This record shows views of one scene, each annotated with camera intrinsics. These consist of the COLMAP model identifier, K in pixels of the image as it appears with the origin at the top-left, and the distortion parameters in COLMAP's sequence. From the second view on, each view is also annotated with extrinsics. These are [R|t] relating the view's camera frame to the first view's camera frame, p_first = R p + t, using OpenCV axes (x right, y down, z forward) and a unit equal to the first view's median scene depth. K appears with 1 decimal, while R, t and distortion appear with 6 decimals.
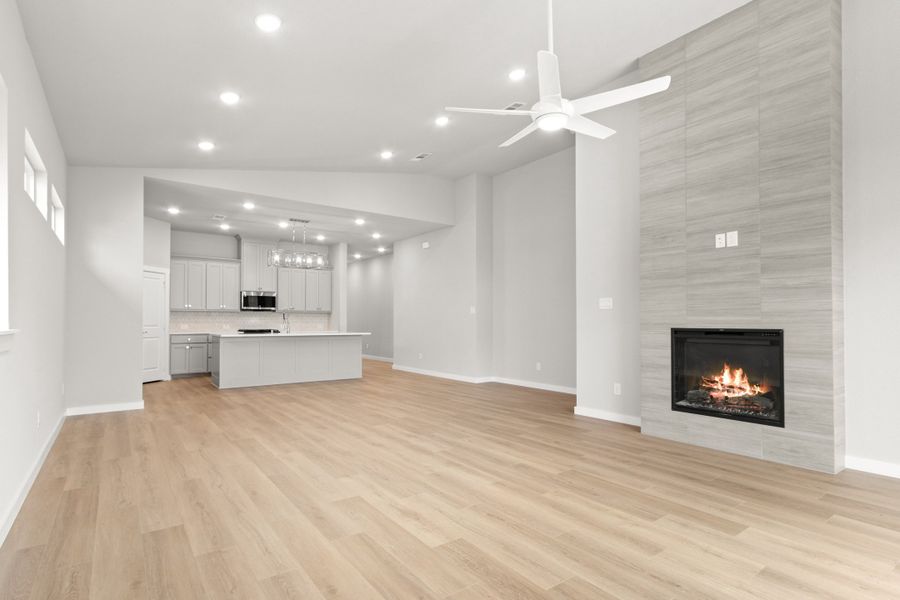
lens RADIAL K [[439.1, 0, 443.6], [0, 439.1, 318.2], [0, 0, 1]] dist [0.000317, 0.002182]
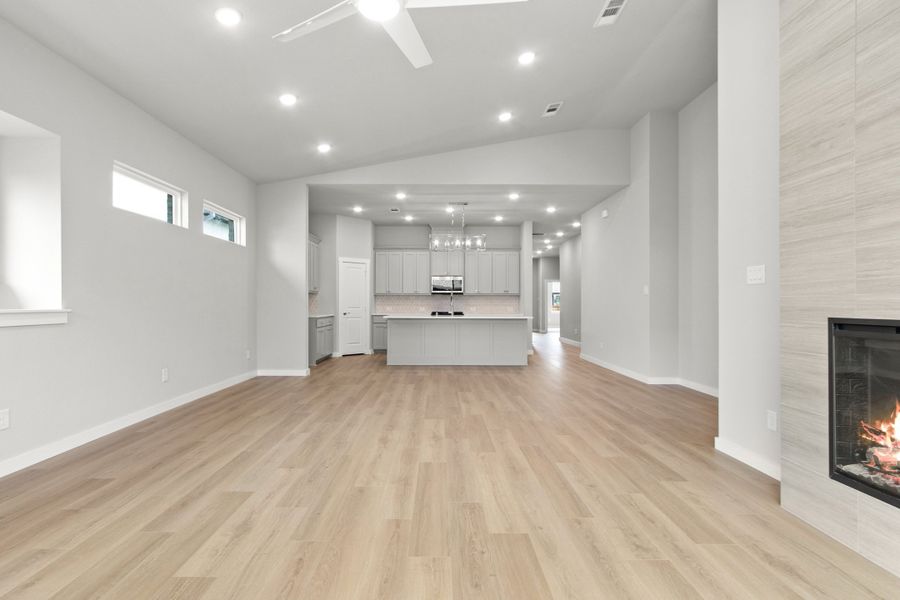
lens RADIAL K [[439.1, 0, 447.2], [0, 439.1, 302.7], [0, 0, 1]] dist [0.000317, 0.002182]
pose [[0.814948, -0.000362, -0.579534, 0.431278], [0.002457, 0.999993, 0.002830, 0.002256], [0.579529, -0.003730, 0.814943, 0.307433]]
